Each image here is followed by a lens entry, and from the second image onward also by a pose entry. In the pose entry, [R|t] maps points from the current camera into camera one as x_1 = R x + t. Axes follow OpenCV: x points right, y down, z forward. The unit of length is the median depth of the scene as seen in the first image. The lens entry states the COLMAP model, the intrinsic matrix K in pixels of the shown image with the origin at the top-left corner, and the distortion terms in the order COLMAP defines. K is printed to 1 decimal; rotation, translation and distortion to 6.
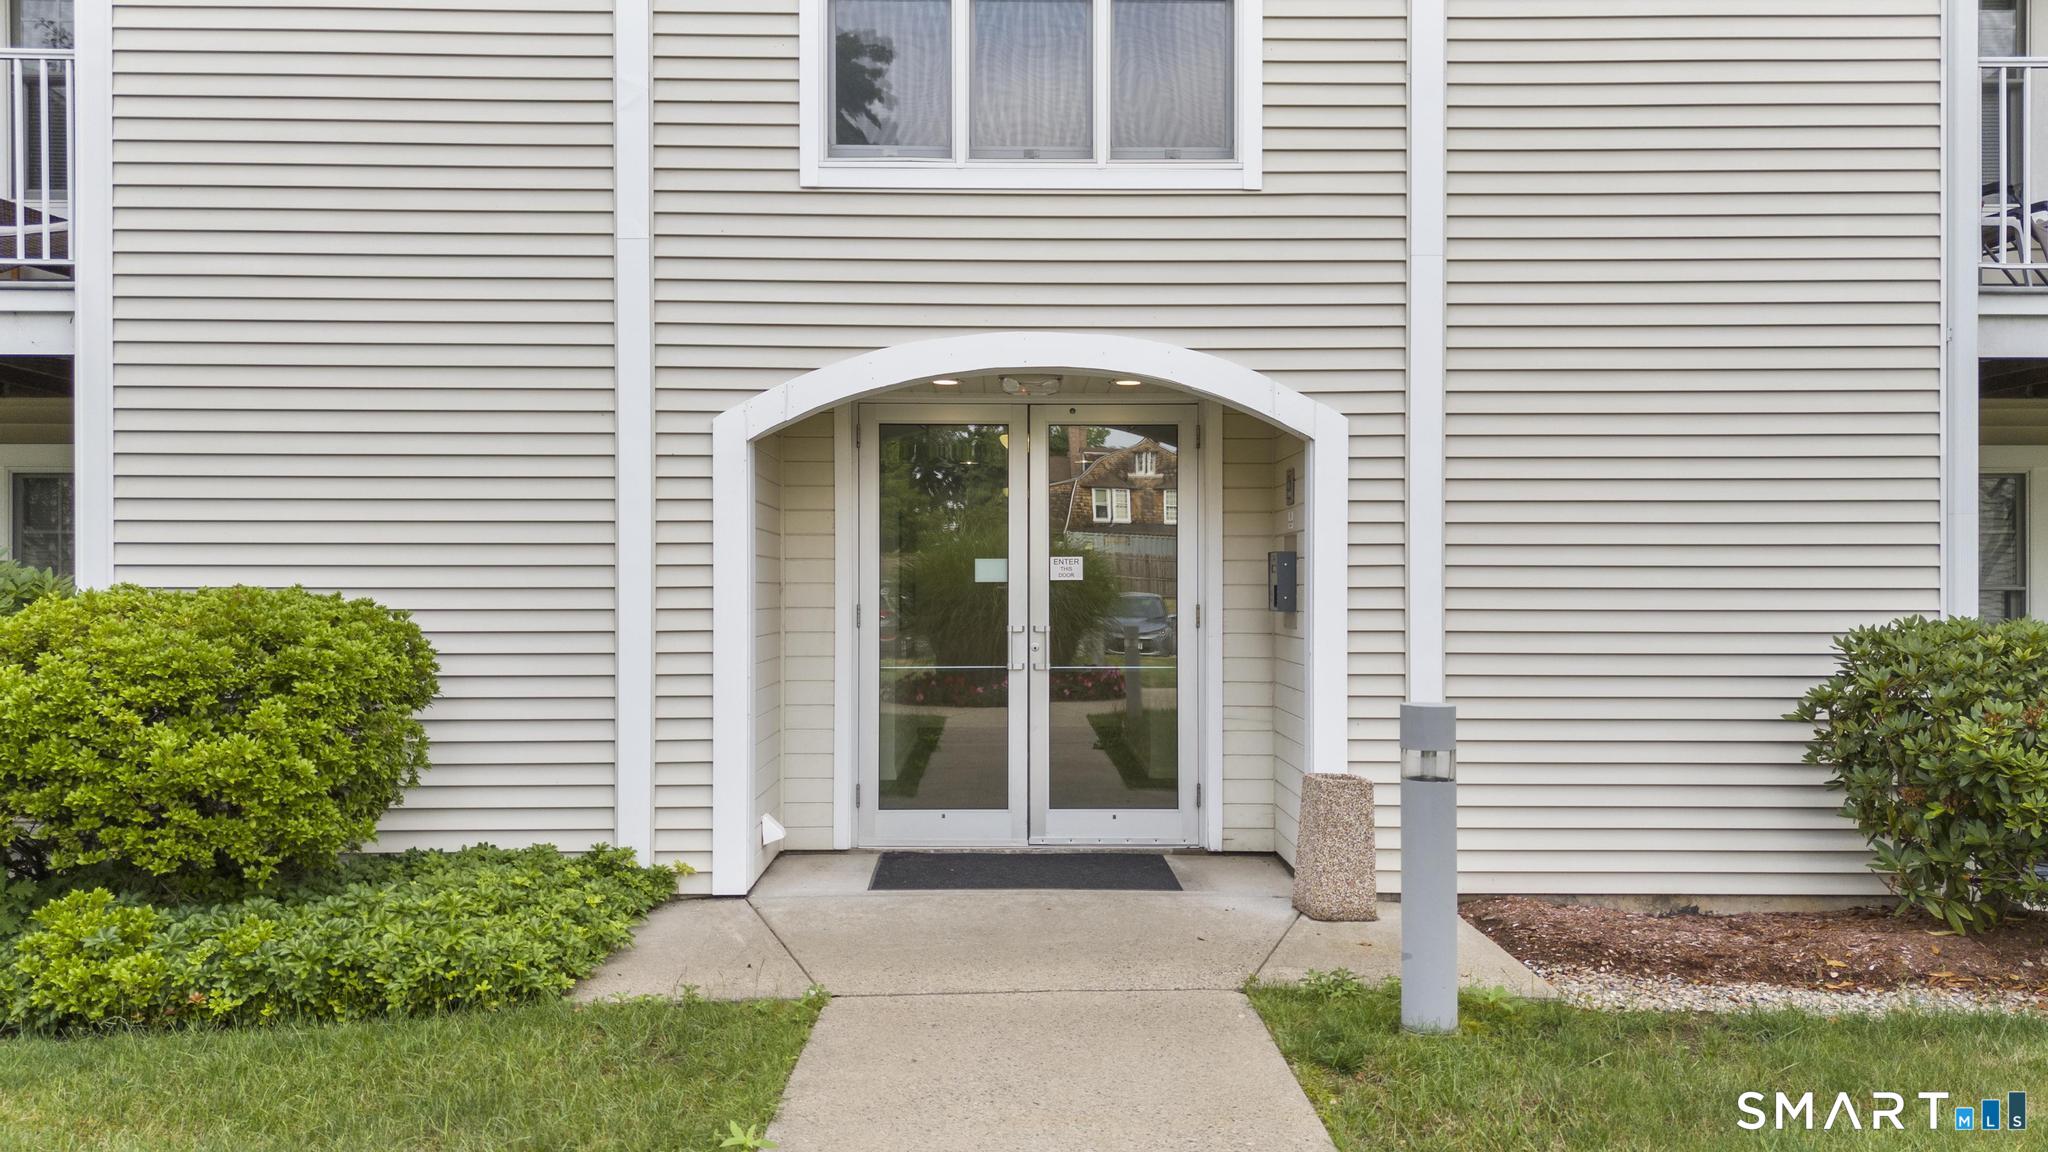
lens RADIAL K [[1513.1, 0, 1032.5], [0, 1513.1, 569.7], [0, 0, 1]] dist [0.060901, -0.049888]
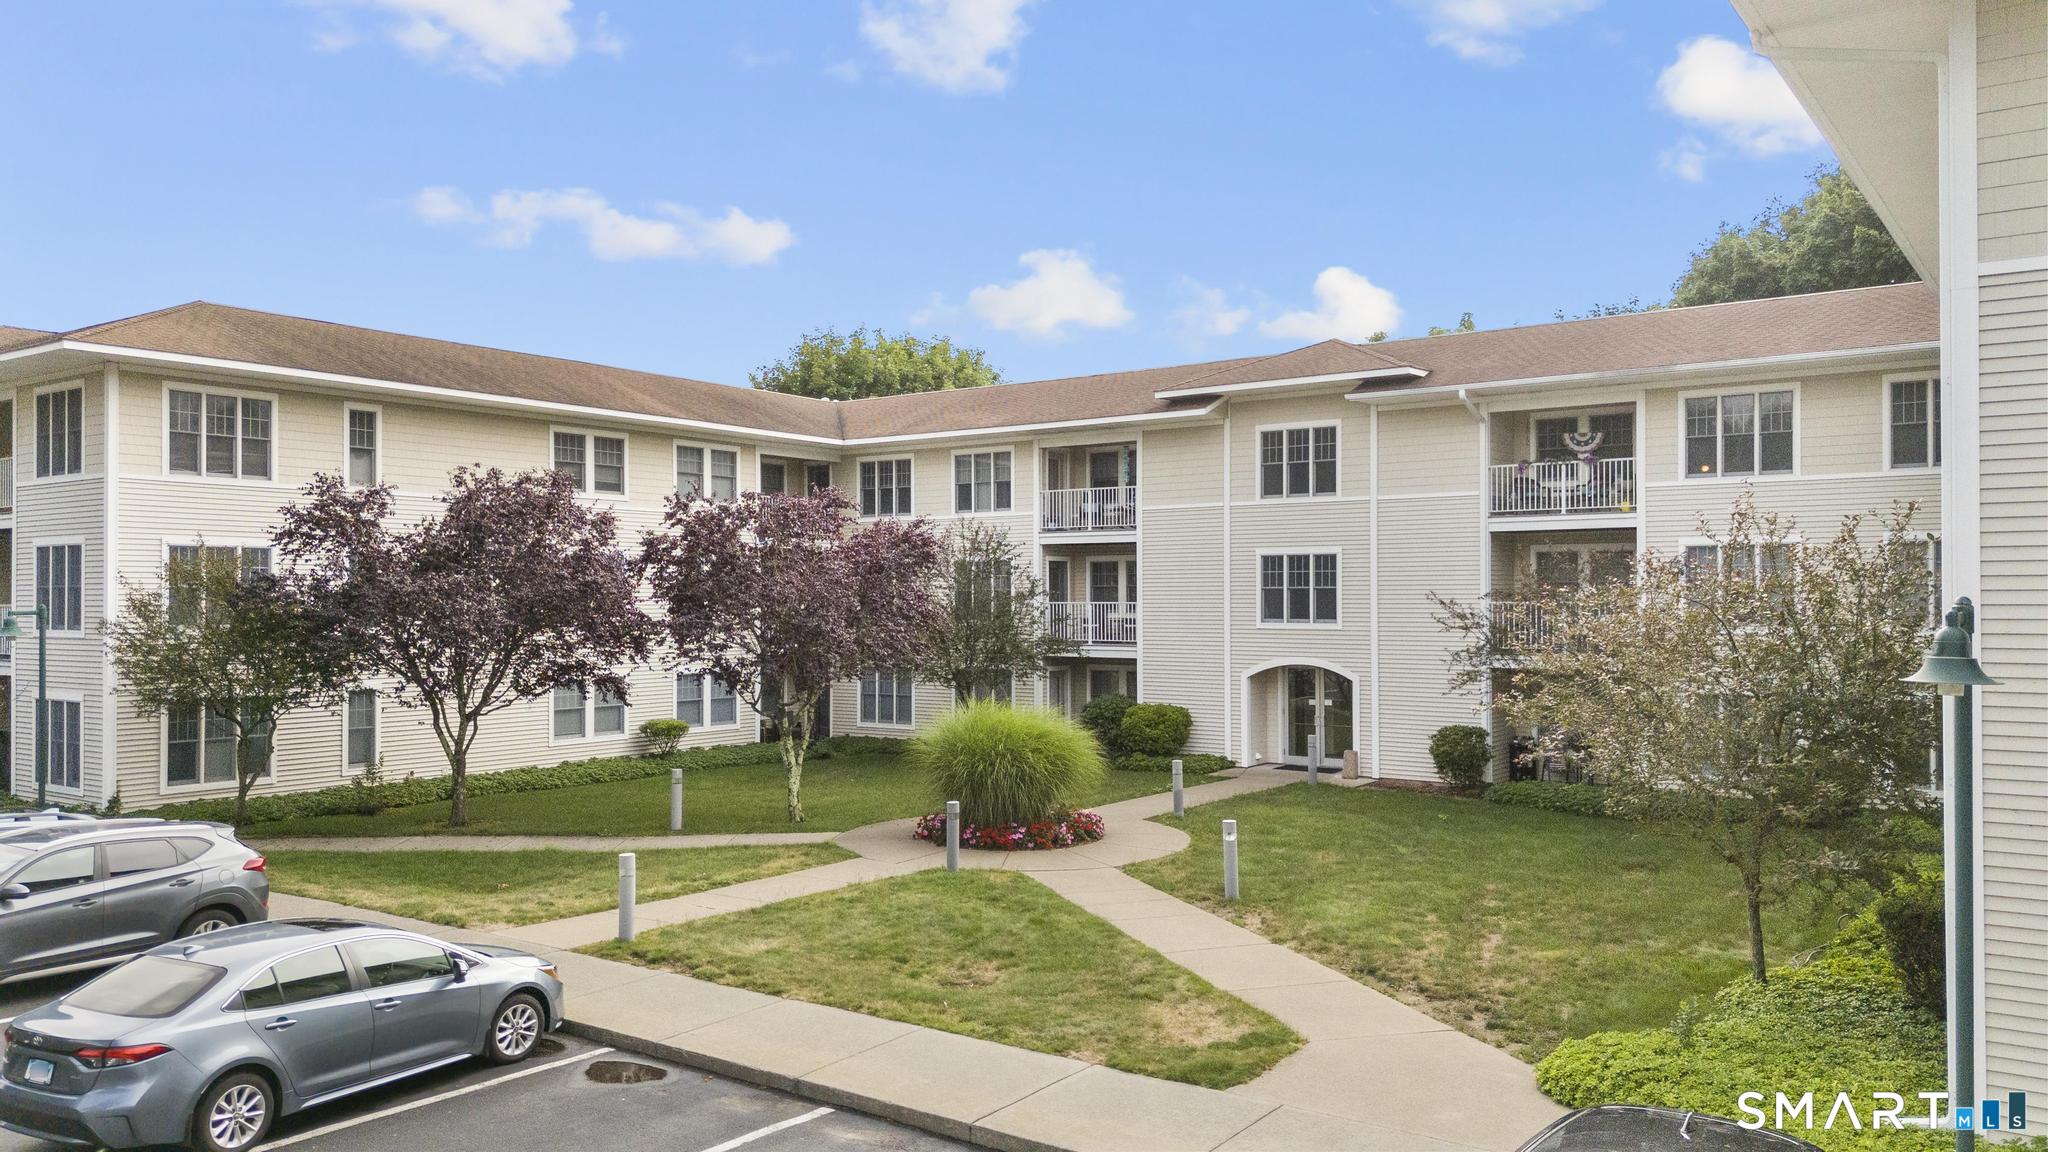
lens RADIAL K [[1513.1, 0, 1028.1], [0, 1513.1, 579.7], [0, 0, 1]] dist [0.060901, -0.049888]
pose [[0.798859, -0.008018, -0.601465, 2.276003], [0.001971, 0.999941, -0.010713, -0.360228], [0.601515, 0.007373, 0.798827, -3.487466]]
